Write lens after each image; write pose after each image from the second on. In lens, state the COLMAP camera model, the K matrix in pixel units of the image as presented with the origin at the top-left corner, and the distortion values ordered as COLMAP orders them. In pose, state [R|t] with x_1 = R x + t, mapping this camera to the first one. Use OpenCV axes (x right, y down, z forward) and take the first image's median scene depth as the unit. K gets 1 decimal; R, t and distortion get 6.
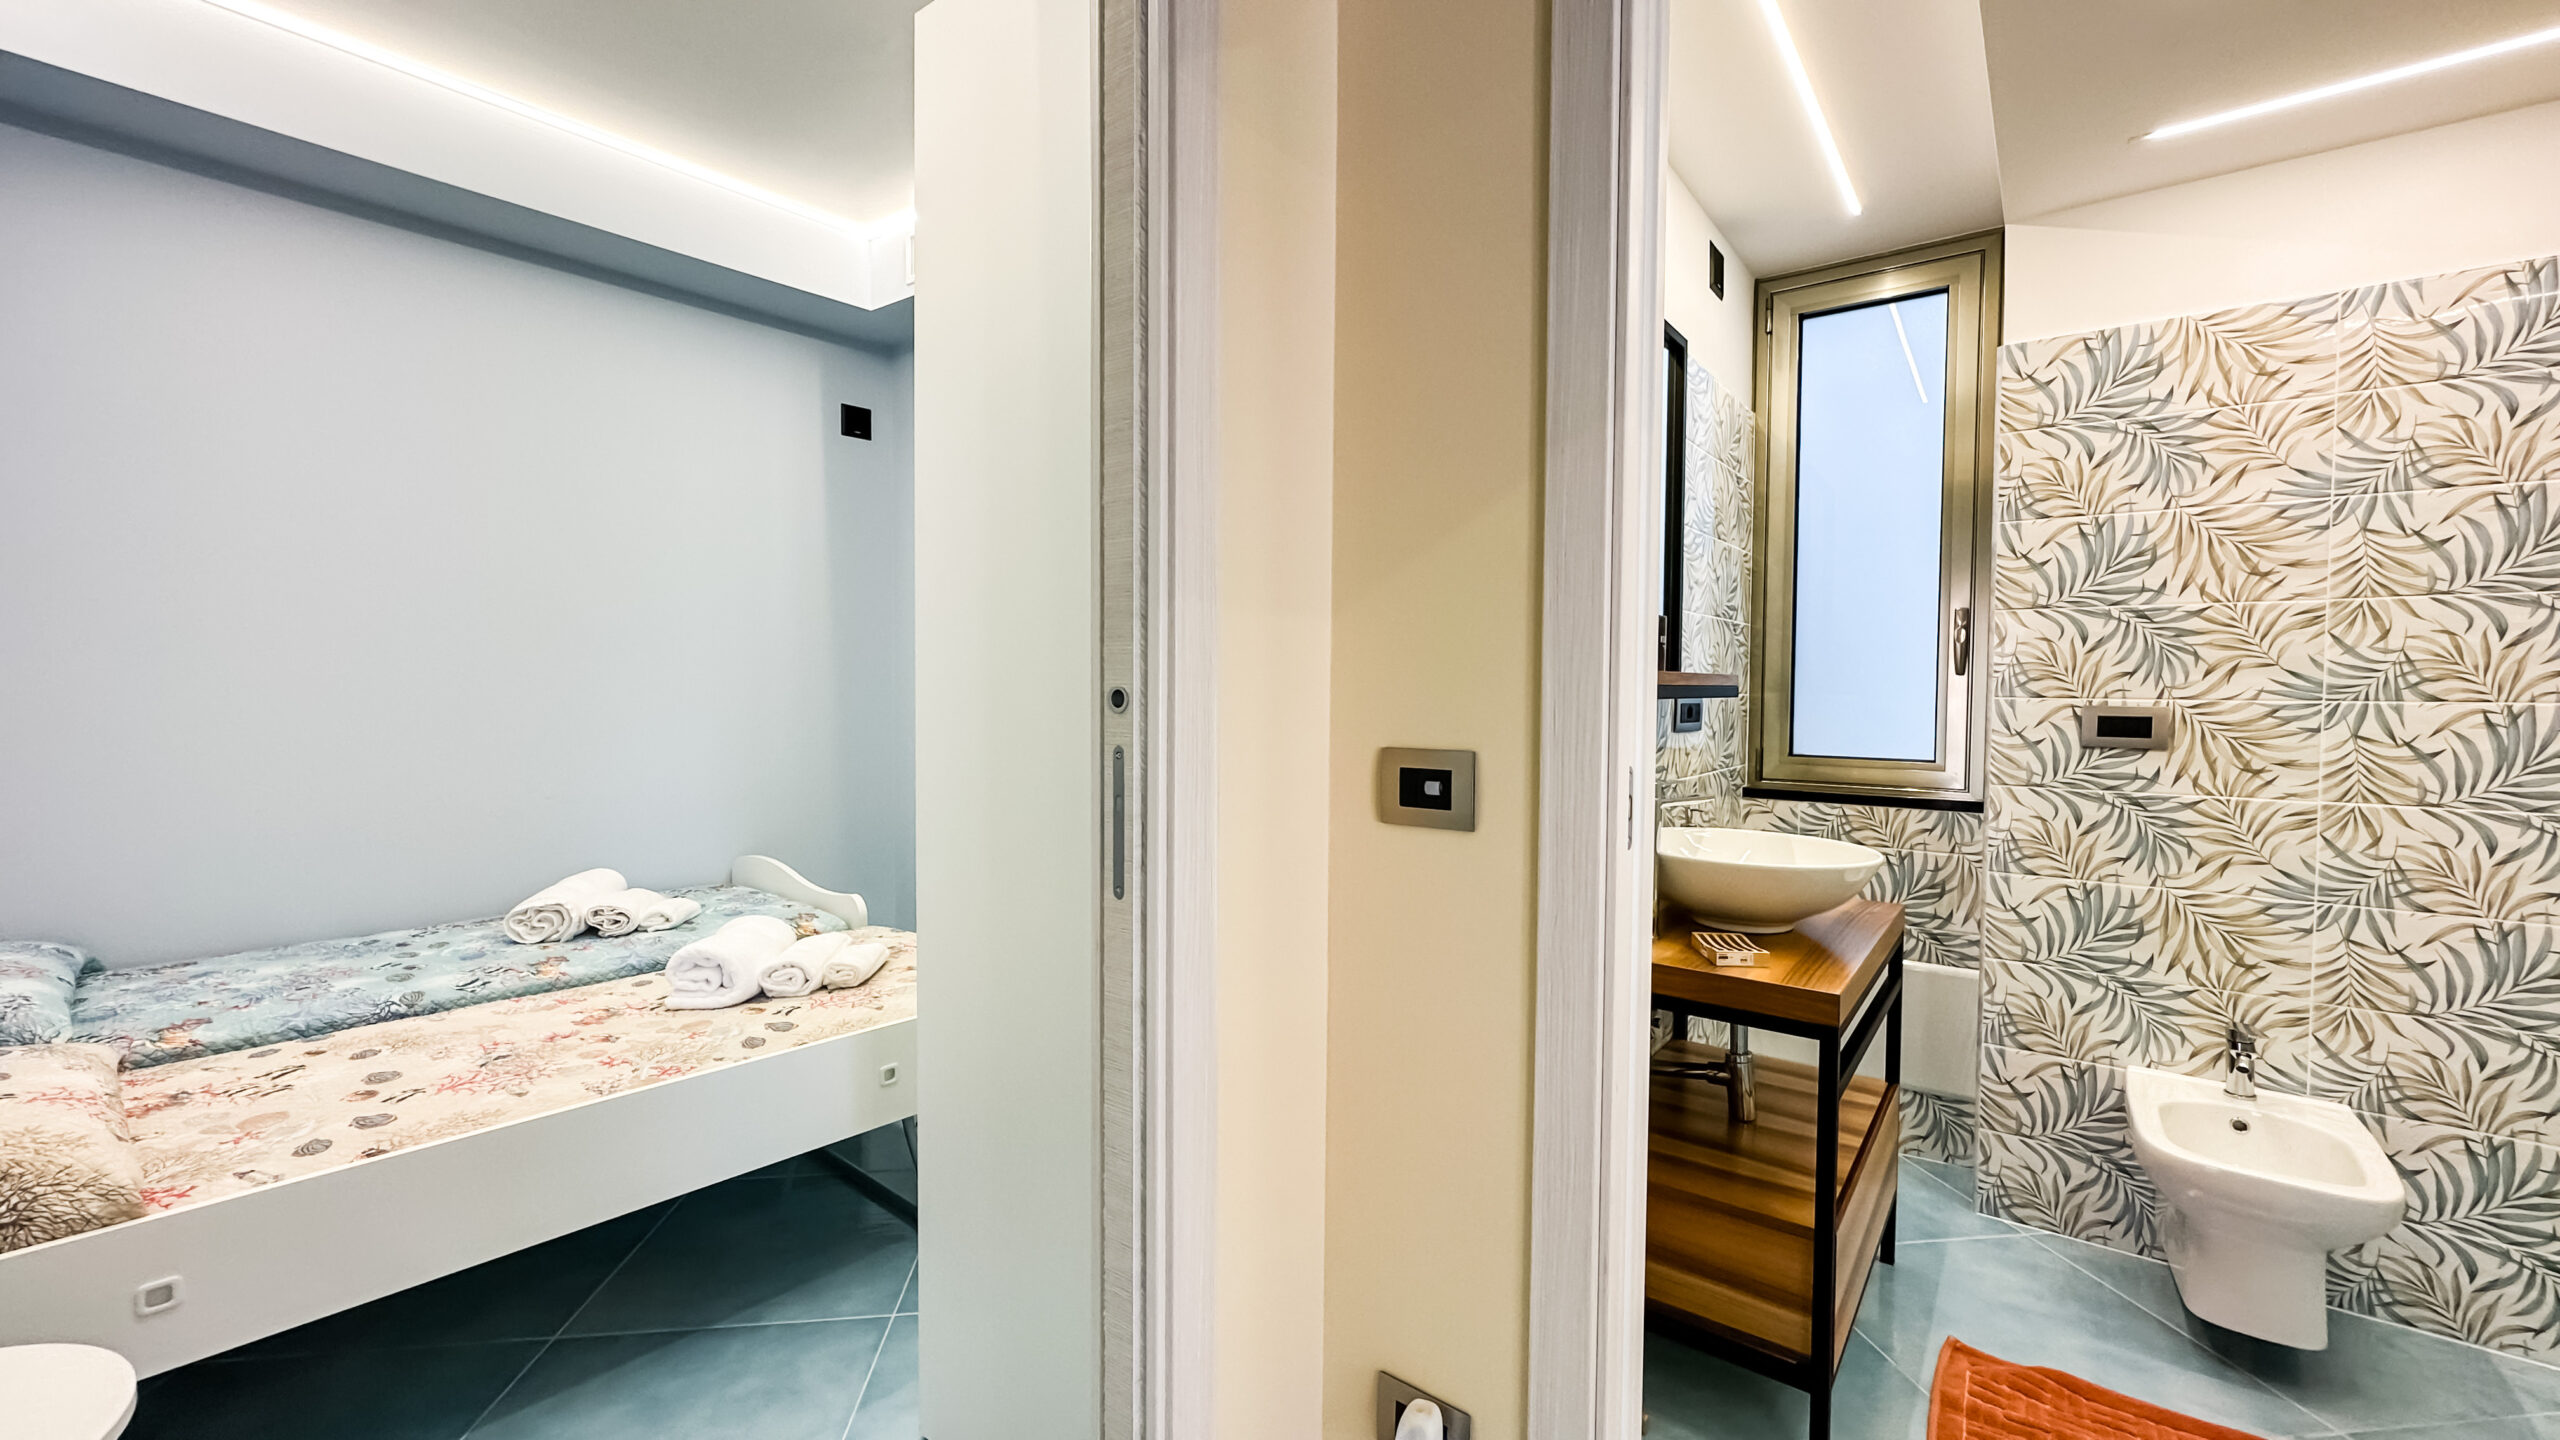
lens RADIAL K [[1015.5, 0, 1274.2], [0, 1015.5, 714.6], [0, 0, 1]] dist [-0.001779, 0.000284]
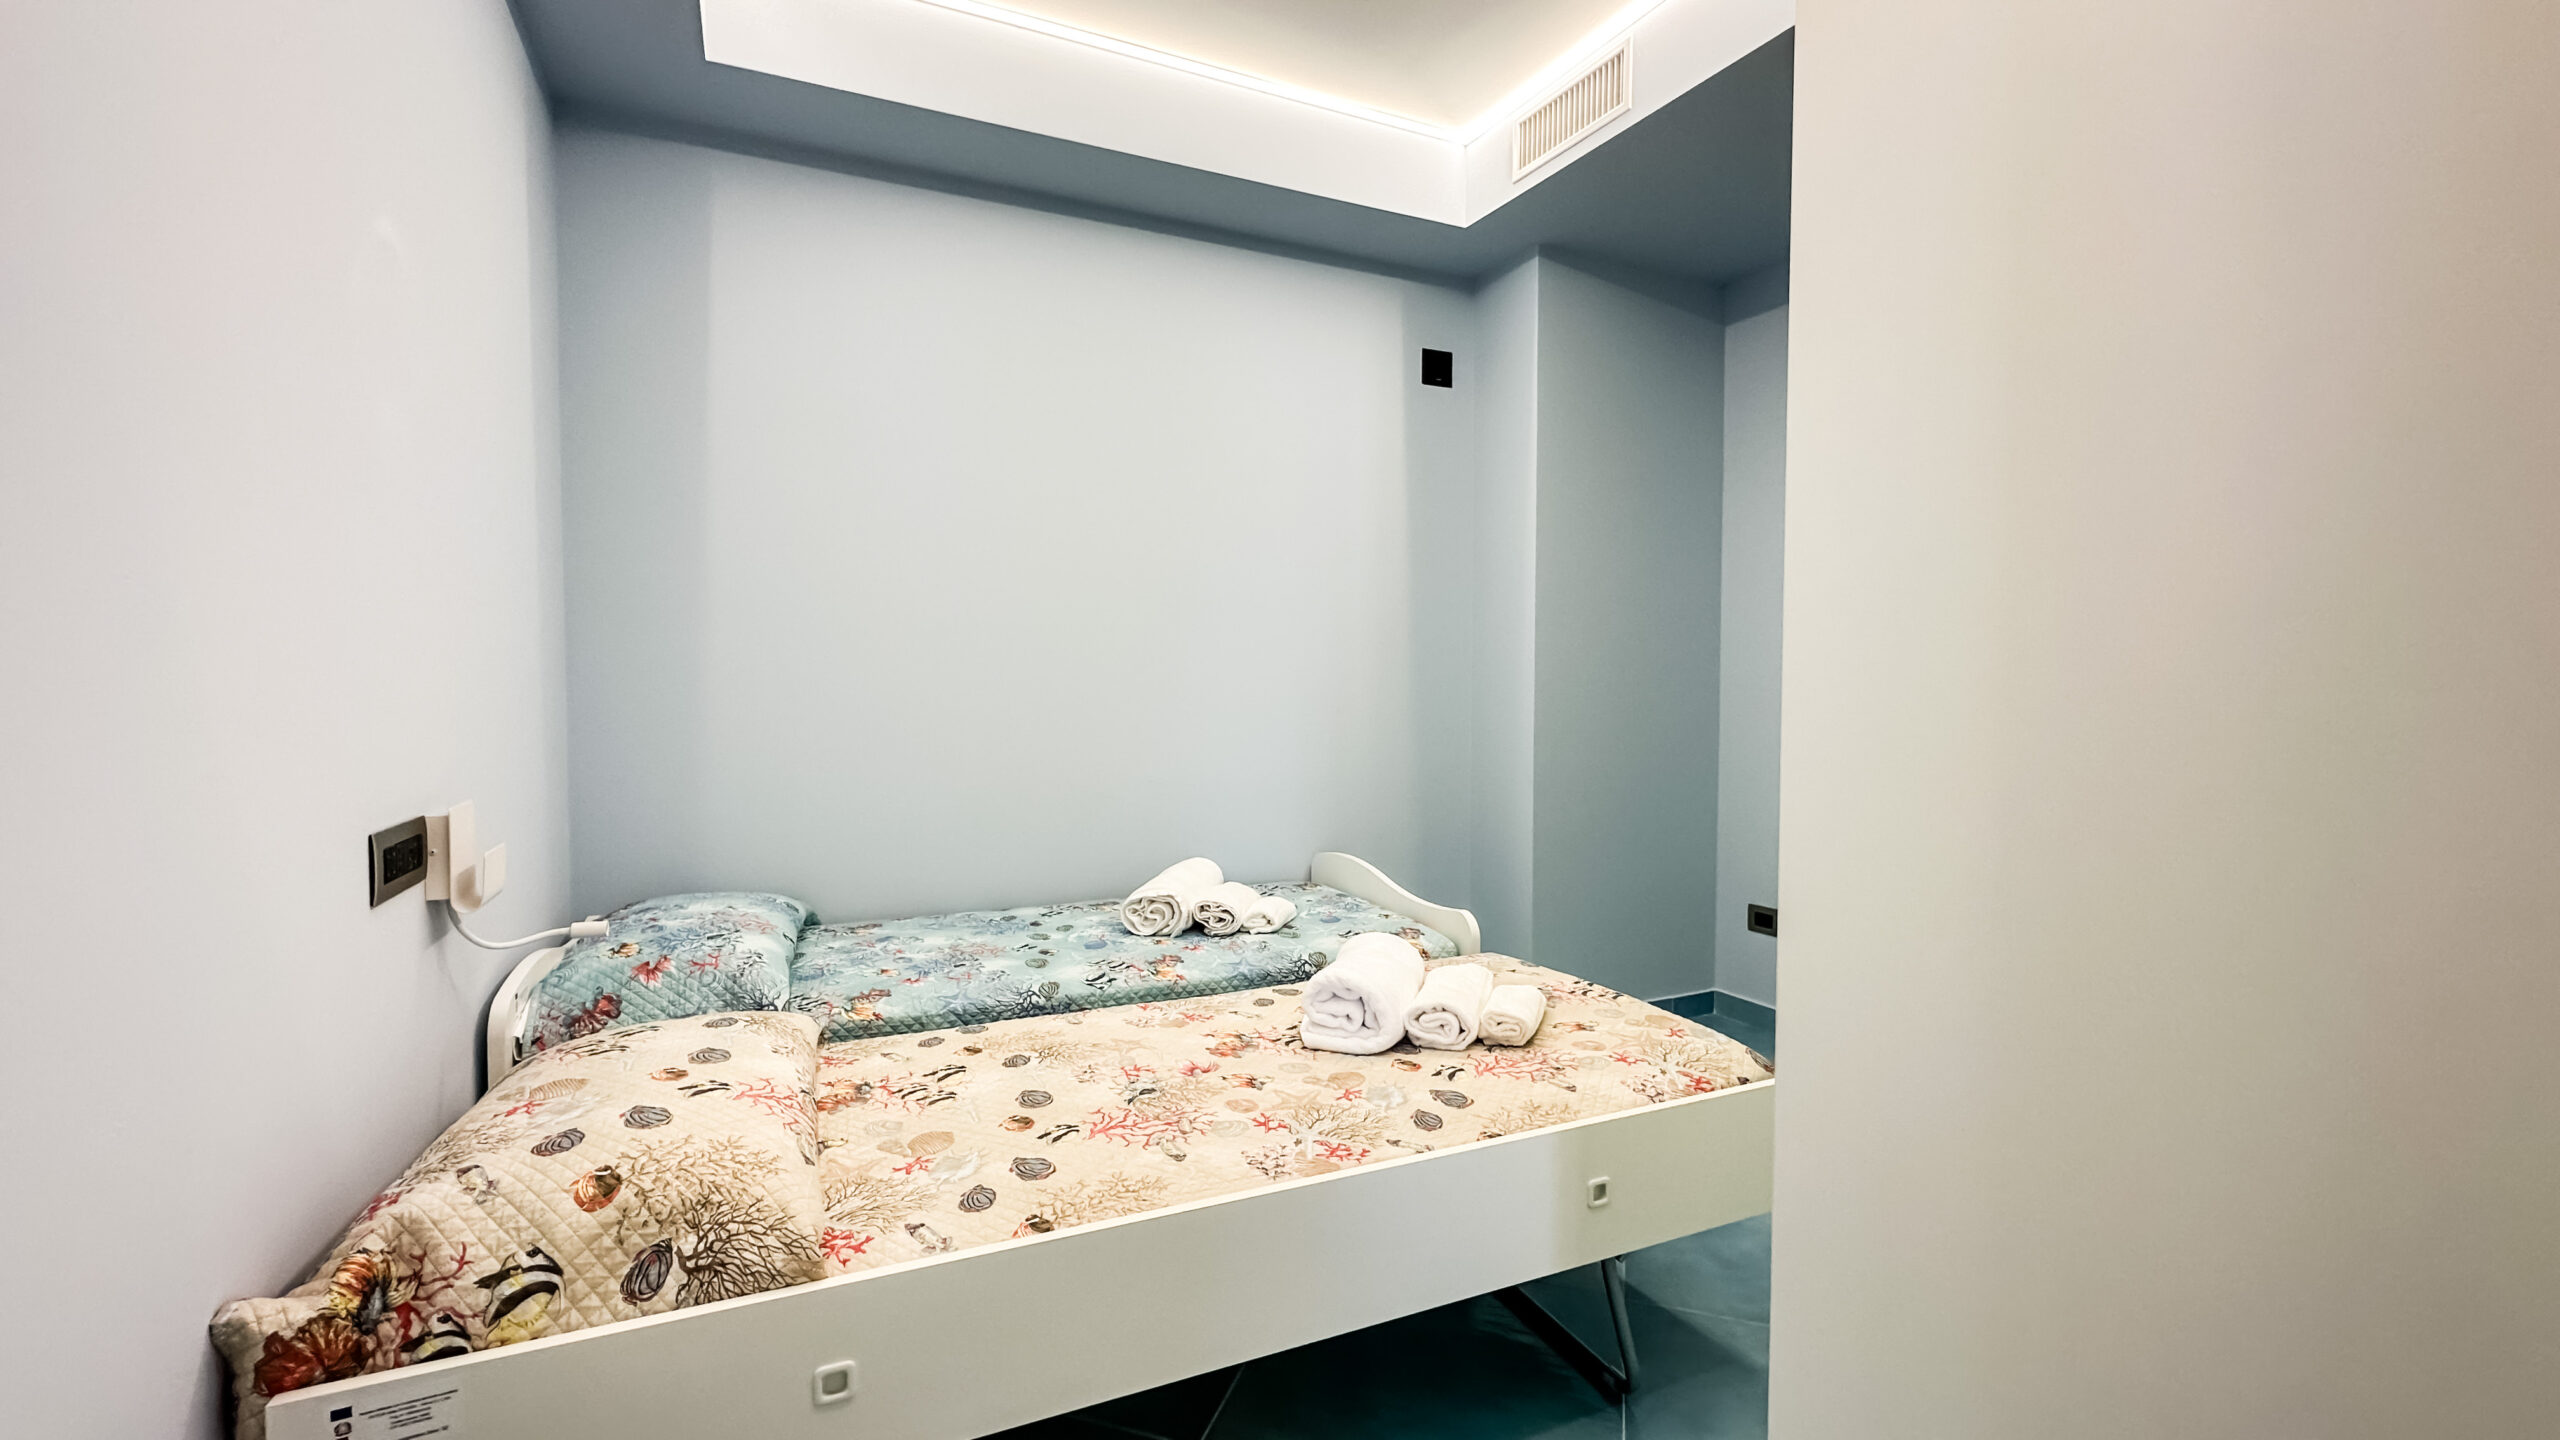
lens RADIAL K [[1015.5, 0, 1279.7], [0, 1015.5, 715.2], [0, 0, 1]] dist [-0.001779, 0.000284]
pose [[0.901096, 0.009190, -0.433522, -0.263786], [-0.009139, 0.999956, 0.002202, 0.023191], [0.433523, 0.001978, 0.901140, 0.256505]]
